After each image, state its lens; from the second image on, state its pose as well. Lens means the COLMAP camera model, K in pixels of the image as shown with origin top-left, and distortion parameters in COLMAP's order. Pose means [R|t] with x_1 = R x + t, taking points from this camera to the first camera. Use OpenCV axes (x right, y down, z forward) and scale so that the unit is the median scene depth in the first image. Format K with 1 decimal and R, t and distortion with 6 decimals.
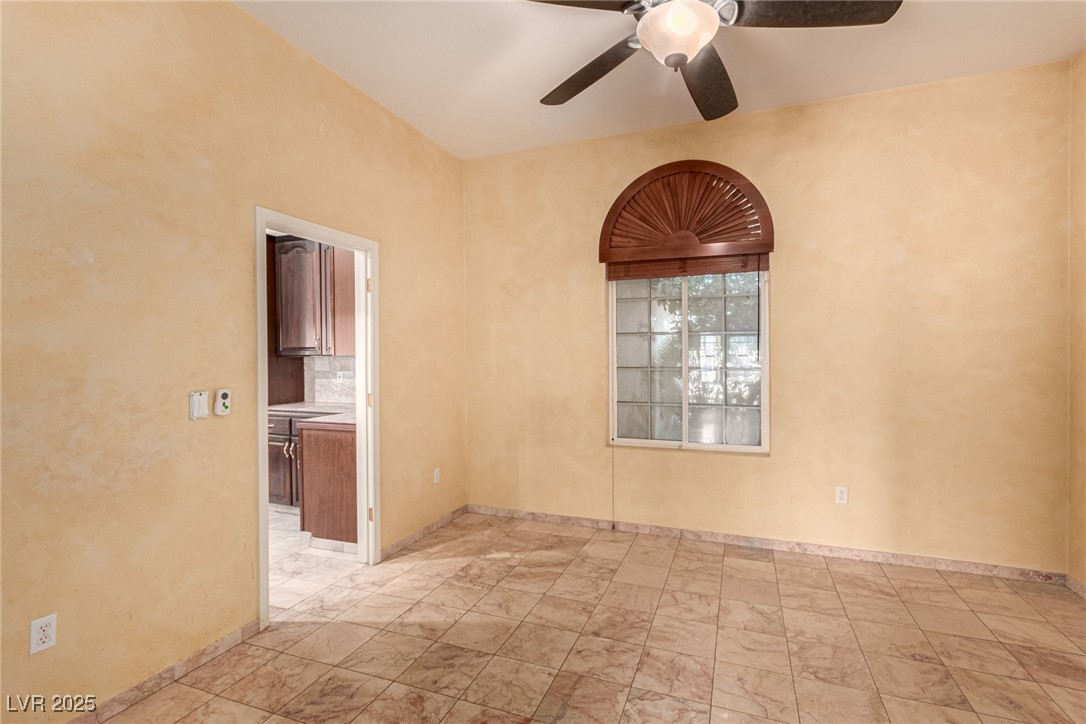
lens RADIAL K [[501.7, 0, 548.6], [0, 501.7, 361.2], [0, 0, 1]] dist [0.002998, -0.001390]
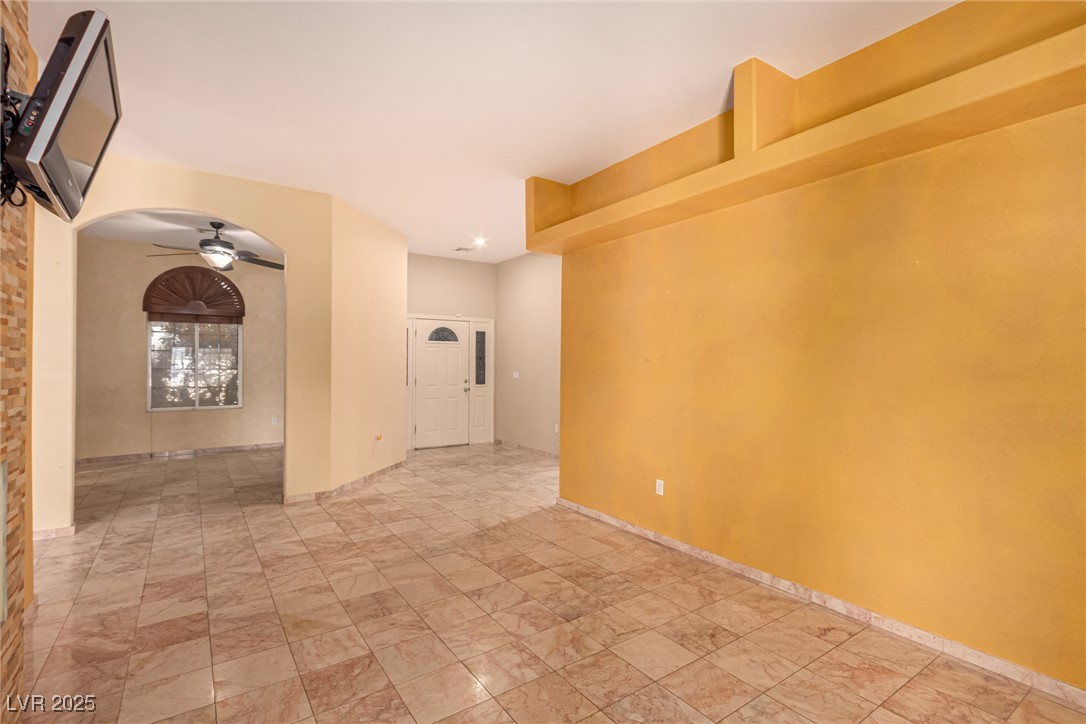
lens RADIAL K [[501.7, 0, 546.2], [0, 501.7, 360.8], [0, 0, 1]] dist [0.002998, -0.001390]
pose [[0.548949, 0.007472, 0.835822, -0.641512], [0.000279, 0.999958, -0.009123, 0.000228], [-0.835856, 0.005241, 0.548924, -1.266756]]
